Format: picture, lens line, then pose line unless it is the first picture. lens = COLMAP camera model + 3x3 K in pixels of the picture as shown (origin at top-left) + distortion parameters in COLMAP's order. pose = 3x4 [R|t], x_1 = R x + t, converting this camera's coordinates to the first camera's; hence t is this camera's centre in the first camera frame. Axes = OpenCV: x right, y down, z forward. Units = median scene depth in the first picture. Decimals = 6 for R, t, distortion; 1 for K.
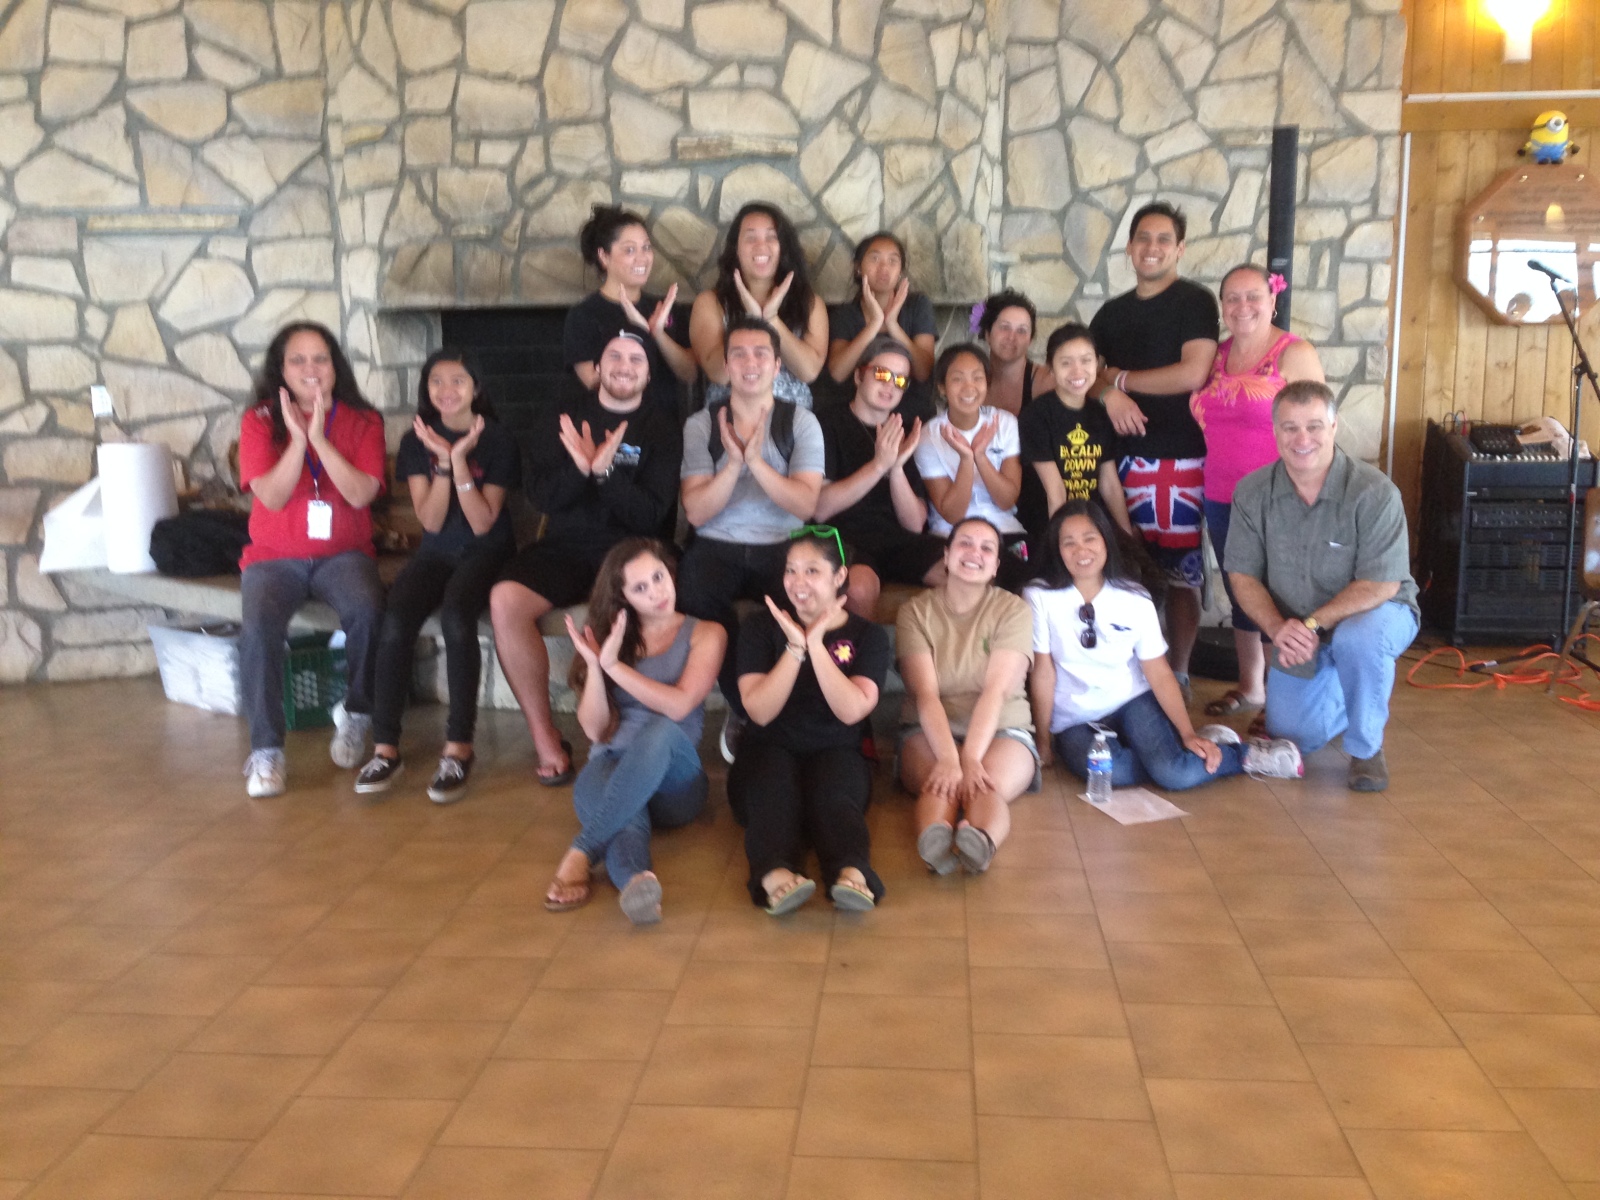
lens RADIAL K [[1454.5, 0, 800.0], [0, 1454.5, 600.0], [0, 0, 1]] dist [0.156332, -0.273371]
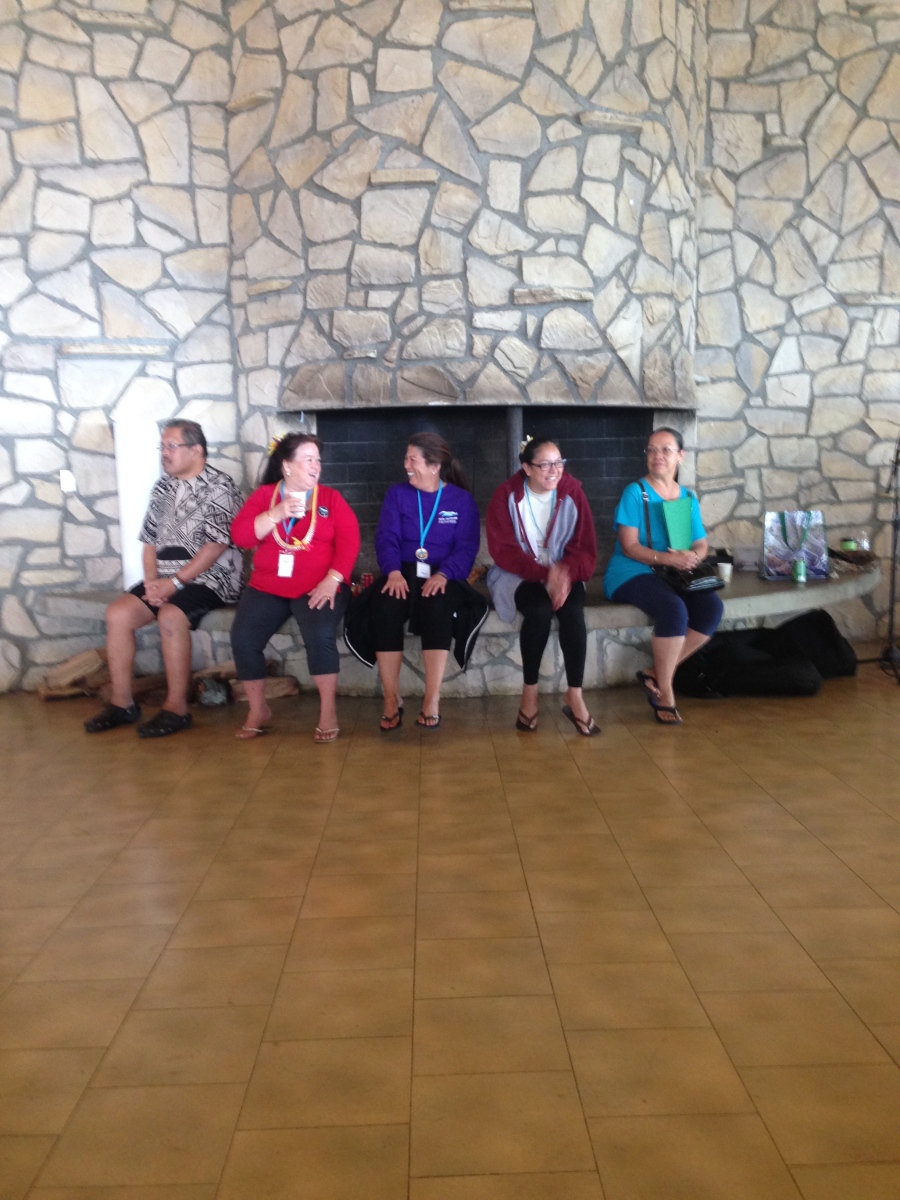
lens RADIAL K [[1090.9, 0, 446.7], [0, 1090.9, 609.3], [0, 0, 1]] dist [0.156332, -0.273371]
pose [[0.994122, -0.017129, 0.106902, -0.244171], [0.023275, 0.998131, -0.056507, 0.049623], [-0.105734, 0.058663, 0.992663, -0.028432]]
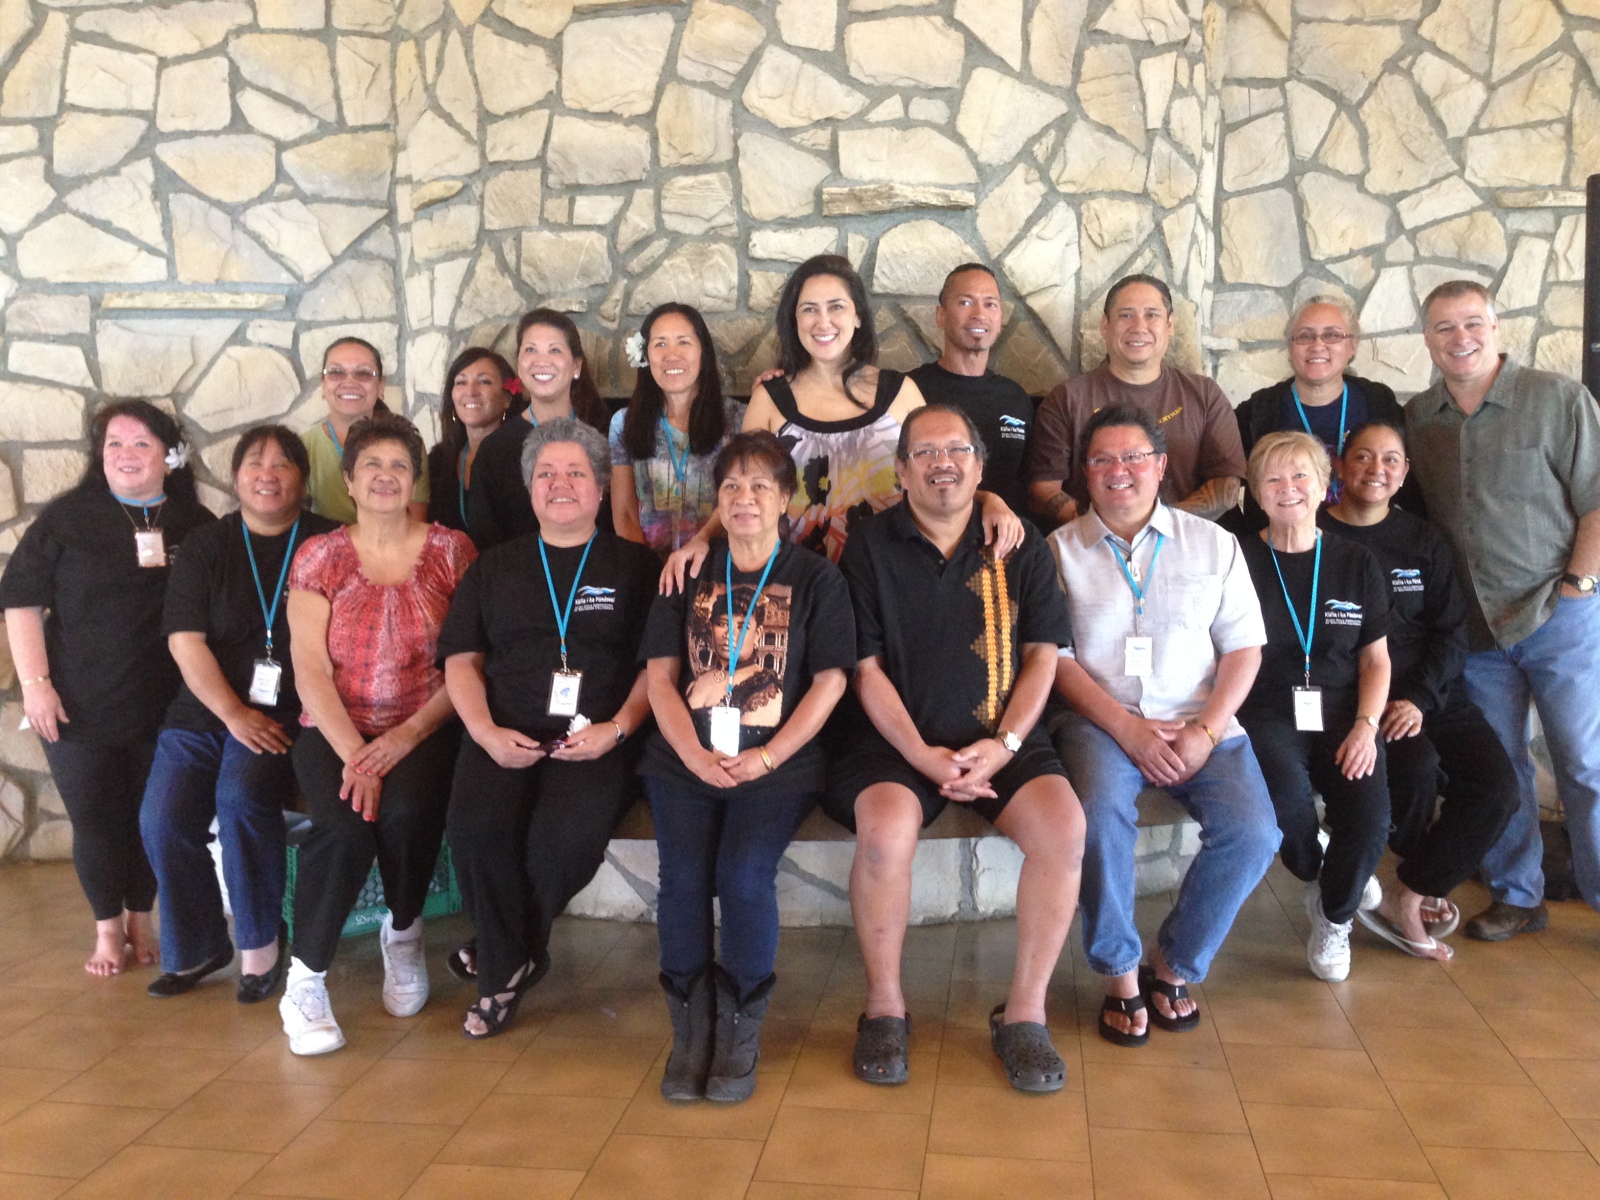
lens RADIAL K [[1454.5, 0, 800.0], [0, 1454.5, 600.0], [0, 0, 1]] dist [0.156332, -0.273371]
pose [[0.998128, 0.011090, -0.060152, -0.042105], [-0.015881, 0.996687, -0.079771, -0.028434], [0.059068, 0.080577, 0.994997, 0.217528]]
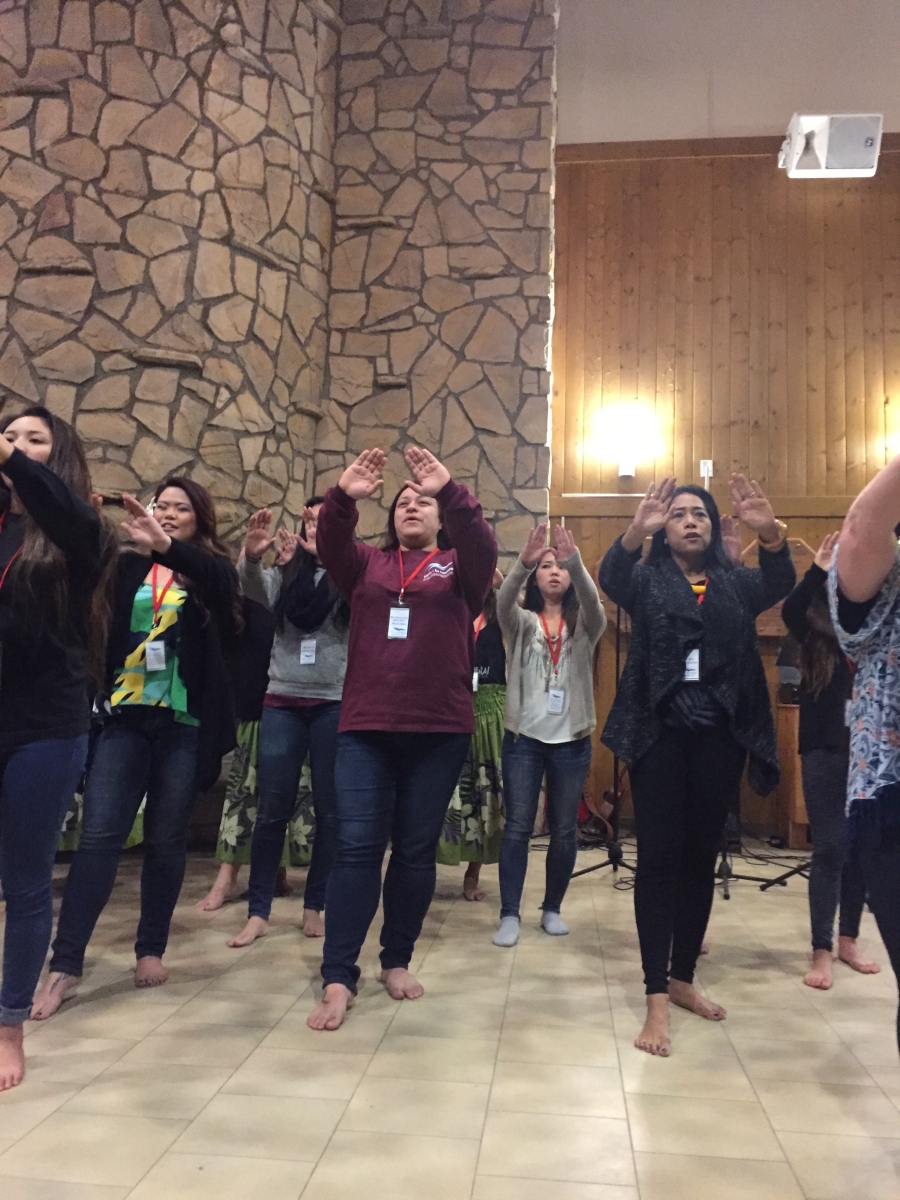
lens RADIAL K [[1018.4, 0, 451.8], [0, 1018.4, 596.6], [0, 0, 1]] dist [0.081107, -0.117194]
pose [[0.999099, 0.040097, -0.013886, 0.340276], [-0.042333, 0.964342, -0.261253, 0.076093], [0.002915, 0.261605, 0.965170, -0.060629]]
